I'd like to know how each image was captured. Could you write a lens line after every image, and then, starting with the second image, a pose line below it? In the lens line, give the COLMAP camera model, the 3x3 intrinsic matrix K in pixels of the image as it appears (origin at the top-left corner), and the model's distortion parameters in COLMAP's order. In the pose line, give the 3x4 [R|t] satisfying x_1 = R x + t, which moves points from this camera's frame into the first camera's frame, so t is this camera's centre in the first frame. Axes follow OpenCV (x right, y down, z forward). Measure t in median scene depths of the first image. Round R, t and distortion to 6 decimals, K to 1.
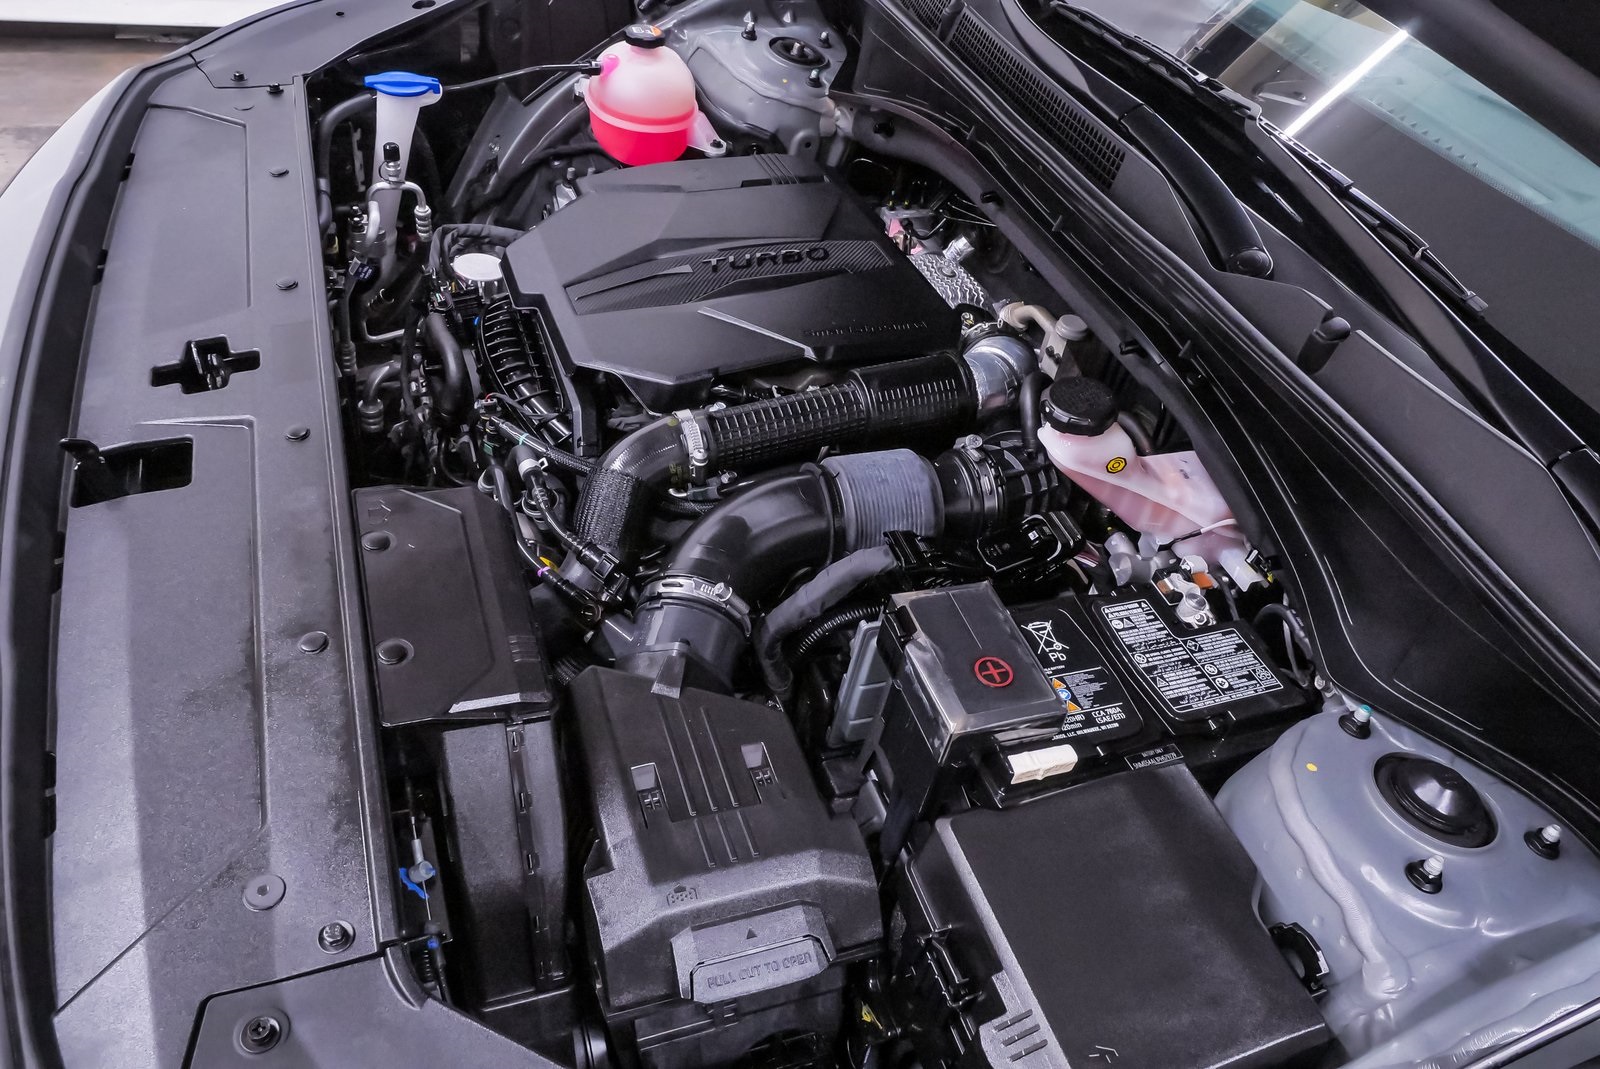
lens RADIAL K [[1161.4, 0, 800.0], [0, 1161.4, 534.5], [0, 0, 1]] dist [-0.048355, 0.024361]
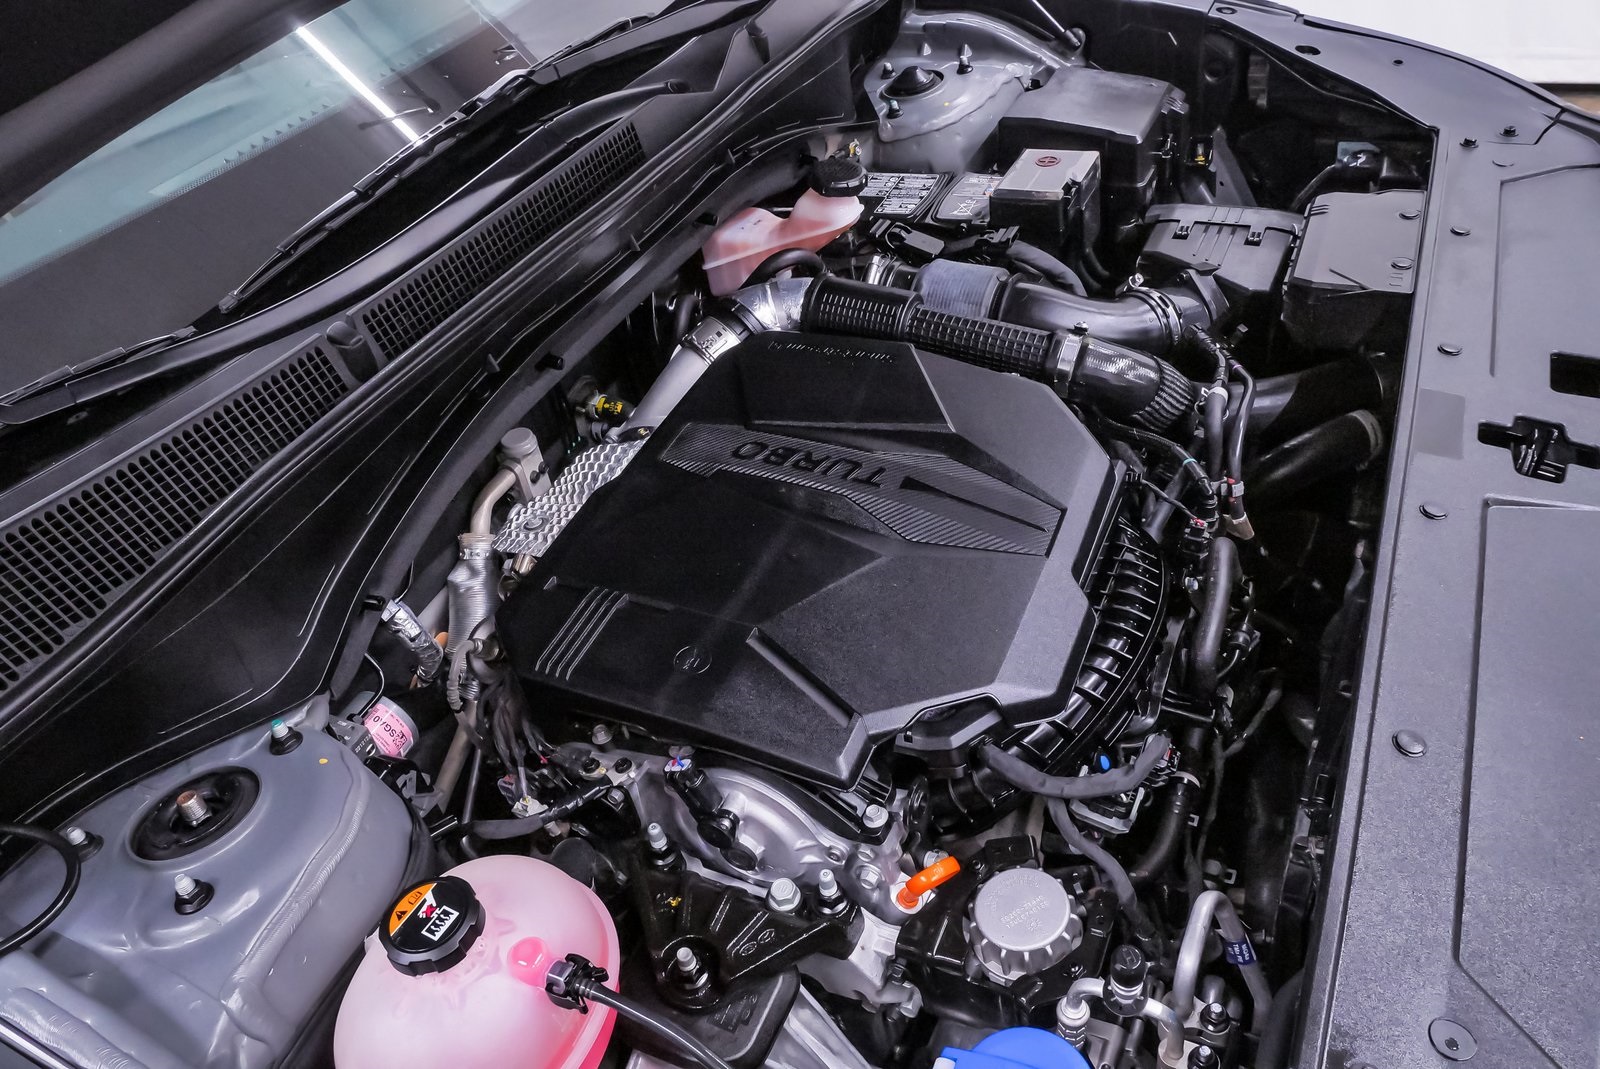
lens RADIAL K [[1161.4, 0, 800.0], [0, 1161.4, 534.5], [0, 0, 1]] dist [-0.048355, 0.024361]
pose [[-0.706624, -0.486539, 0.513773, -0.540620], [0.504342, 0.162970, 0.847986, -1.074246], [-0.496307, 0.858324, 0.130223, 1.105510]]
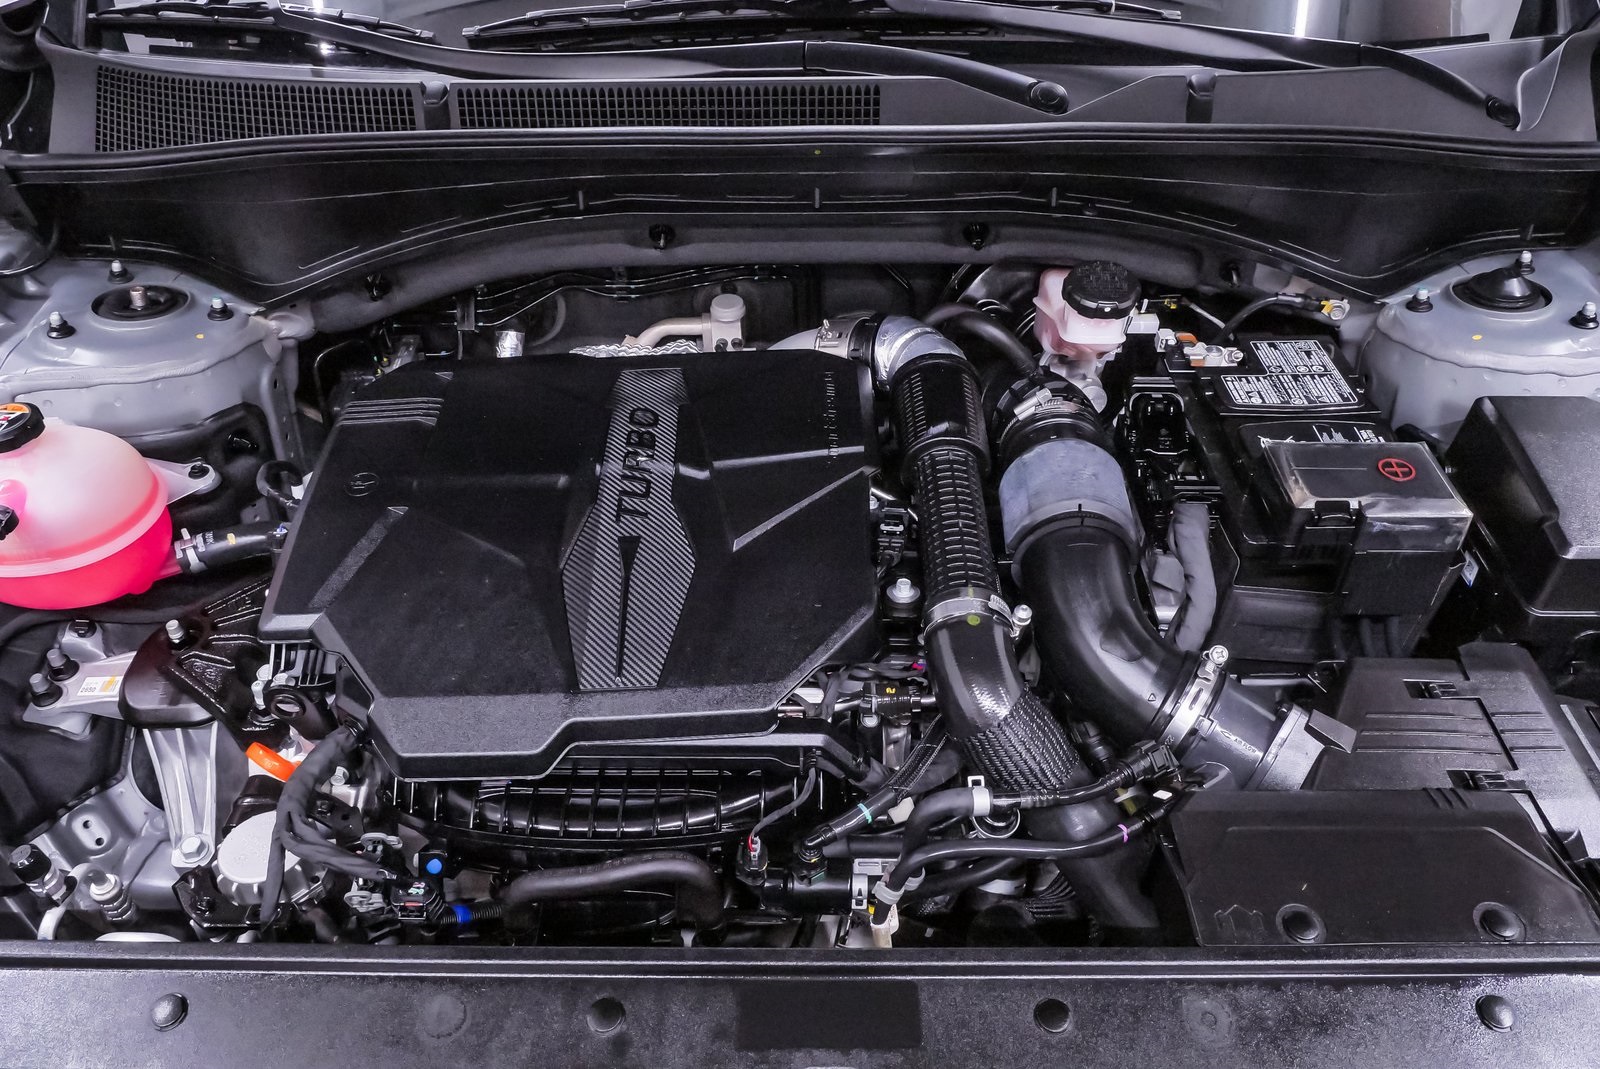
lens RADIAL K [[1161.4, 0, 800.0], [0, 1161.4, 534.5], [0, 0, 1]] dist [-0.048355, 0.024361]
pose [[0.342612, -0.725893, 0.596403, -0.561632], [0.677646, 0.630637, 0.378277, -0.496603], [-0.650702, 0.274548, 0.707962, 0.476230]]
